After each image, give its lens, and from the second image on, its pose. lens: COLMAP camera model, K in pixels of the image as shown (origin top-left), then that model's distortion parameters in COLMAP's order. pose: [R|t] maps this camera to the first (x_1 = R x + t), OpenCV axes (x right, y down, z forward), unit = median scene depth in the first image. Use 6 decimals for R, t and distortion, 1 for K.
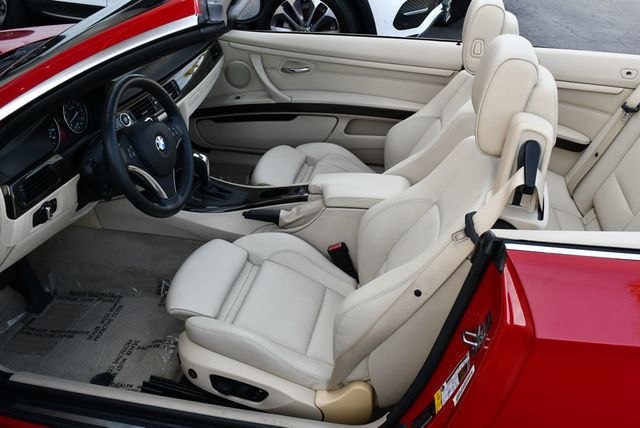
lens RADIAL K [[657.1, 0, 320.0], [0, 657.1, 214.0], [0, 0, 1]] dist [-0.075024, -0.005457]
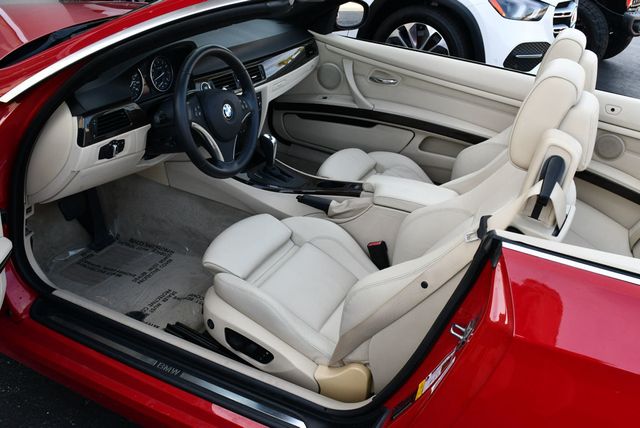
lens RADIAL K [[657.1, 0, 320.0], [0, 657.1, 214.0], [0, 0, 1]] dist [-0.075024, -0.005457]
pose [[0.969071, 0.192141, -0.154865, 0.101714], [-0.199161, 0.979476, -0.031018, 0.060210], [0.145727, 0.060902, 0.987449, -0.042474]]
